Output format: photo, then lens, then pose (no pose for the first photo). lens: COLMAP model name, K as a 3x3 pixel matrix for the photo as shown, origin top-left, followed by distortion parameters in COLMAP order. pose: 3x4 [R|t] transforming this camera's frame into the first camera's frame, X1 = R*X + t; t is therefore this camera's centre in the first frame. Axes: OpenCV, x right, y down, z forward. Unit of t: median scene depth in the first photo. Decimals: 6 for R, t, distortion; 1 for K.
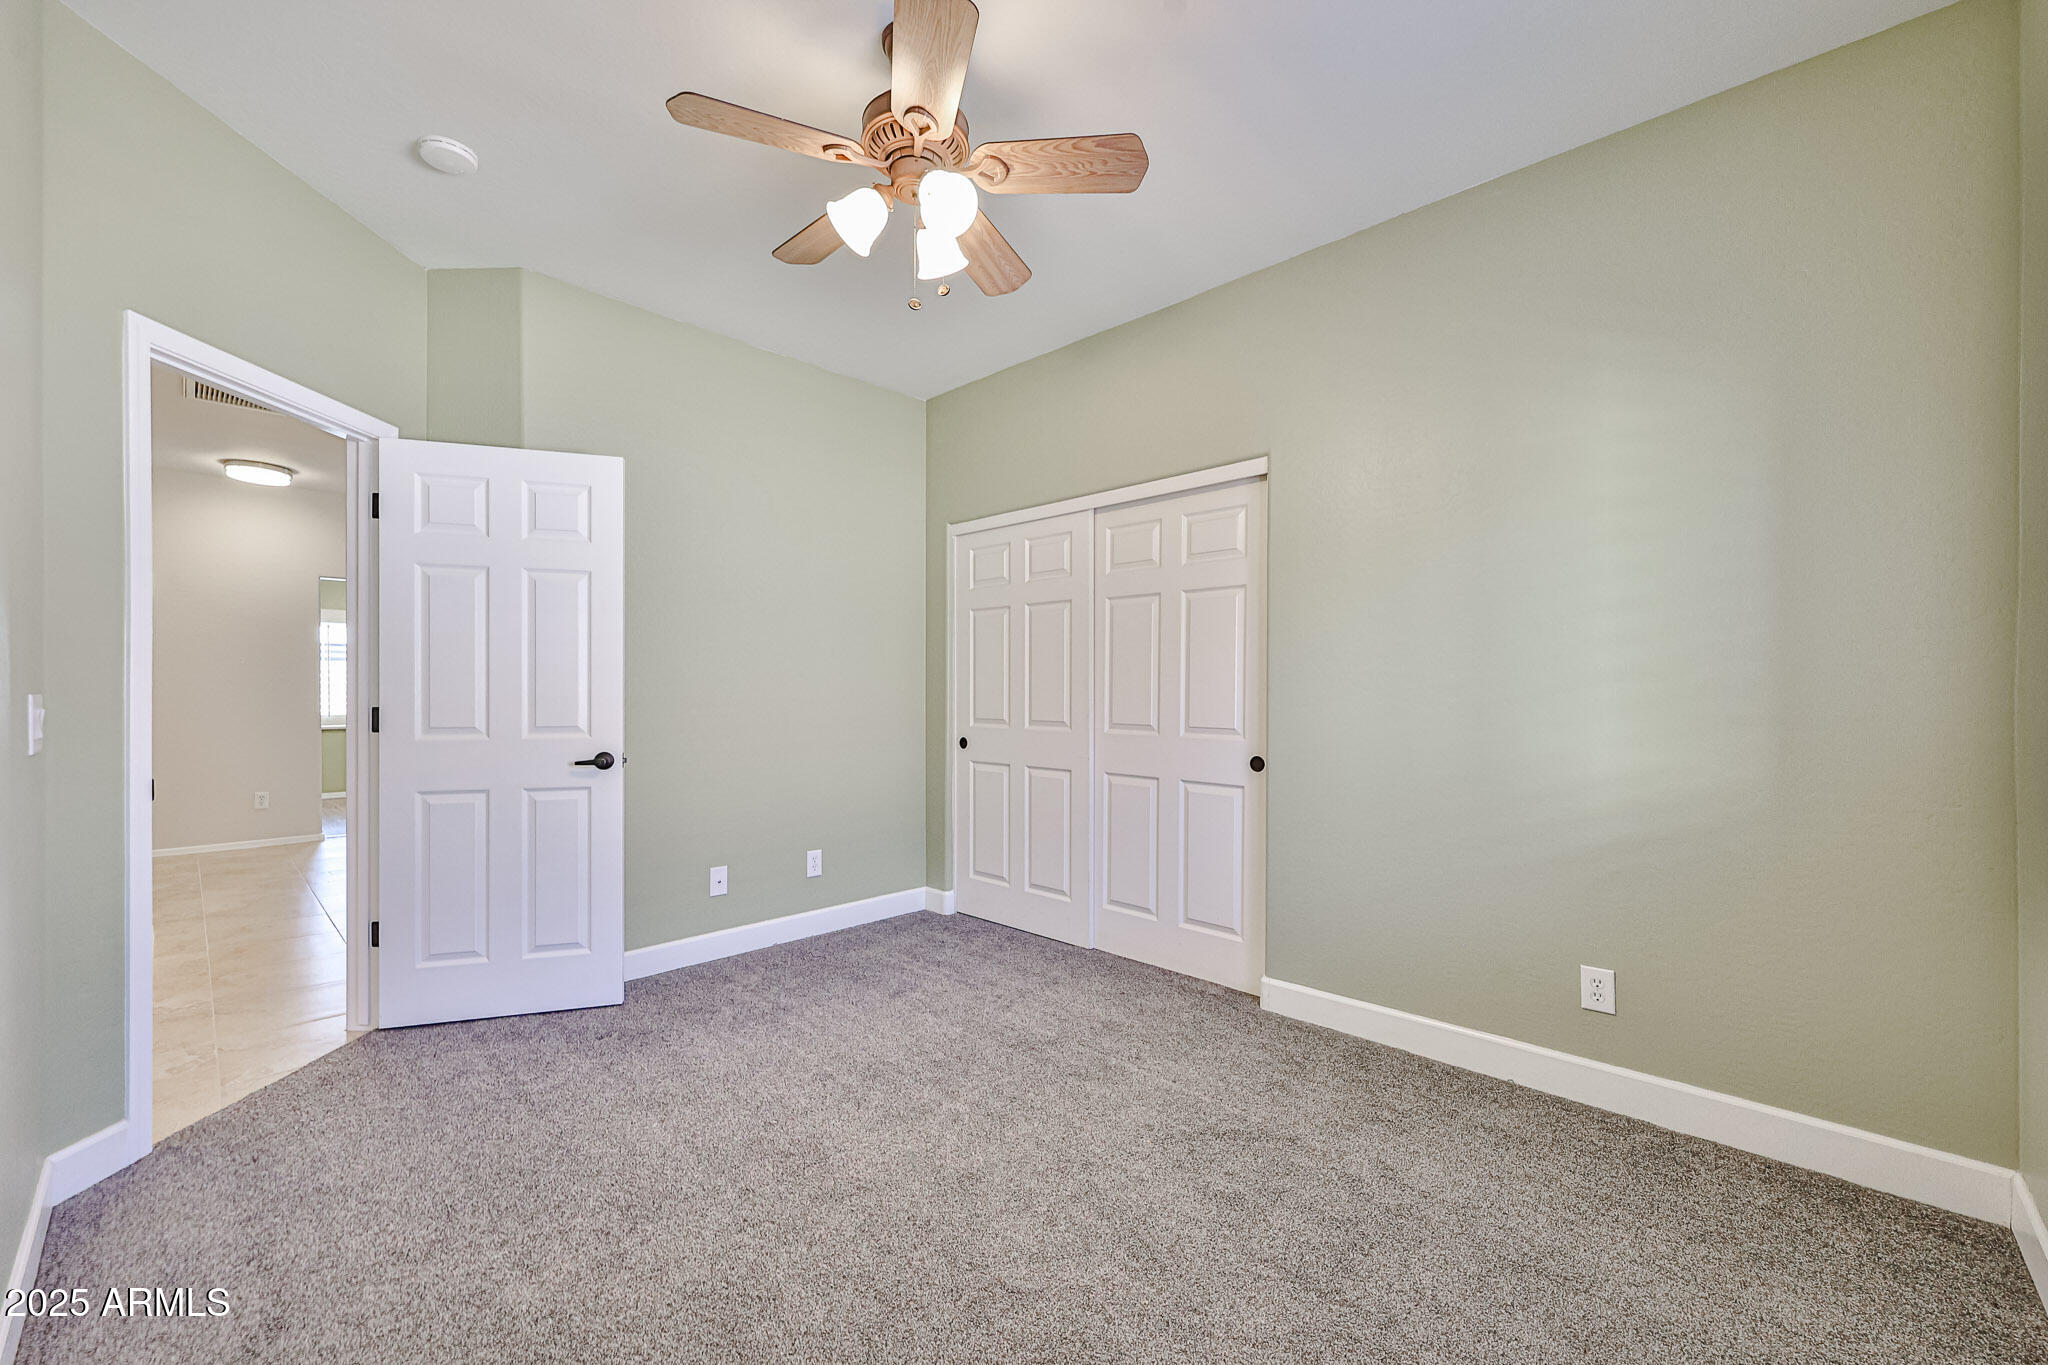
lens RADIAL K [[865.2, 0, 1024.0], [0, 865.2, 682.5], [0, 0, 1]] dist [-0.000465, -0.000227]
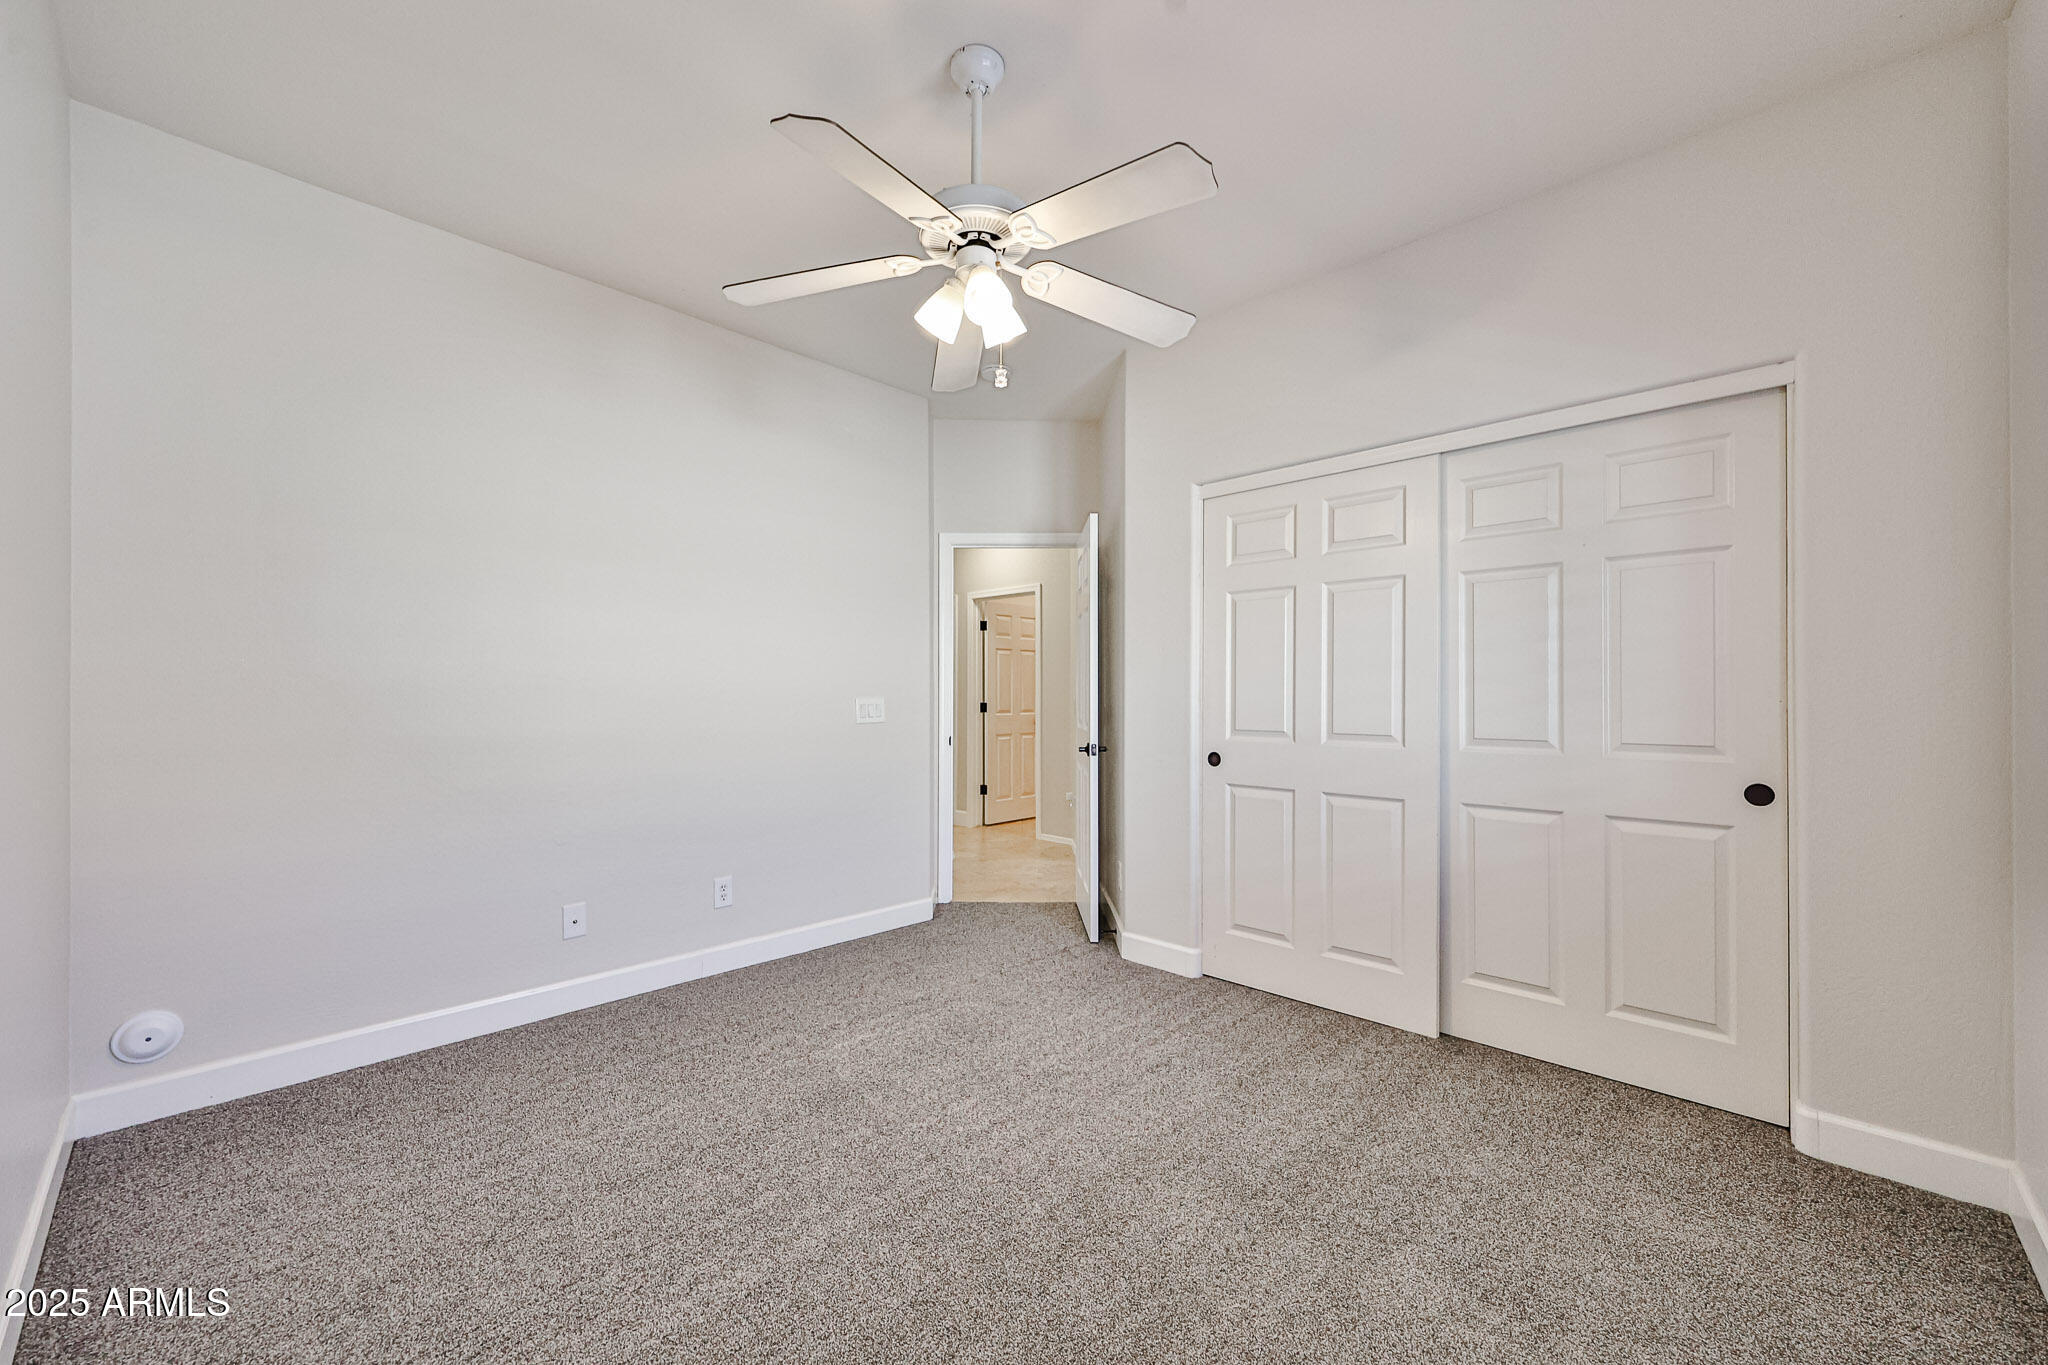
lens RADIAL K [[832.0, 0, 1024.0], [0, 832.0, 682.5], [0, 0, 1]] dist [-0.000544, -0.000148]
pose [[0.999809, -0.003581, 0.019206, -0.150210], [0.003640, 0.999989, -0.003063, 0.000155], [-0.019195, 0.003132, 0.999811, 0.144579]]
